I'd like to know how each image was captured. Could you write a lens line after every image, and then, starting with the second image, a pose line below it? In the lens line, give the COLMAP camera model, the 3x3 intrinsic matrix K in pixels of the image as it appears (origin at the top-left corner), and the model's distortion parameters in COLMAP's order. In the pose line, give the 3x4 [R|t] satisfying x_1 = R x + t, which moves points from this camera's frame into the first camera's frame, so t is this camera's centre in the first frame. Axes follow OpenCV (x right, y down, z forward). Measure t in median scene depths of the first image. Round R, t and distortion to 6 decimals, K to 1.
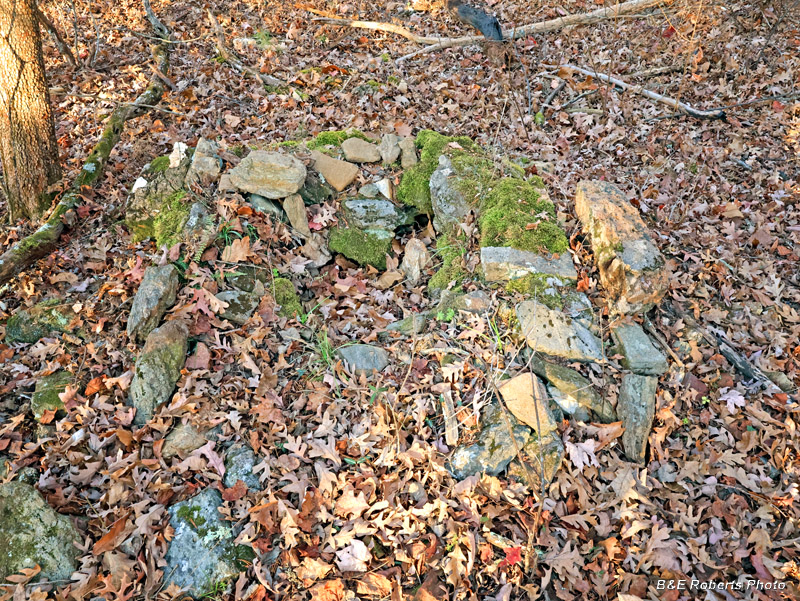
lens RADIAL K [[640.2, 0, 399.6], [0, 640.2, 299.3], [0, 0, 1]] dist [0.006294, -0.004922]
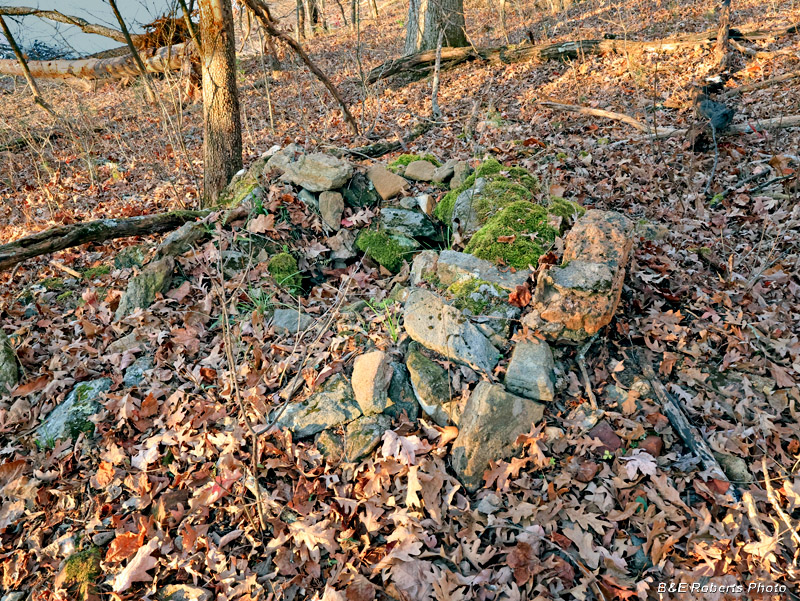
lens RADIAL K [[597.9, 0, 399.2], [0, 597.9, 301.5], [0, 0, 1]] dist [0.001736, 0.002237]
pose [[0.874679, 0.188853, -0.446398, 0.506305], [-0.250164, 0.964721, -0.082041, 0.090861], [0.415156, 0.183432, 0.891066, 0.169549]]
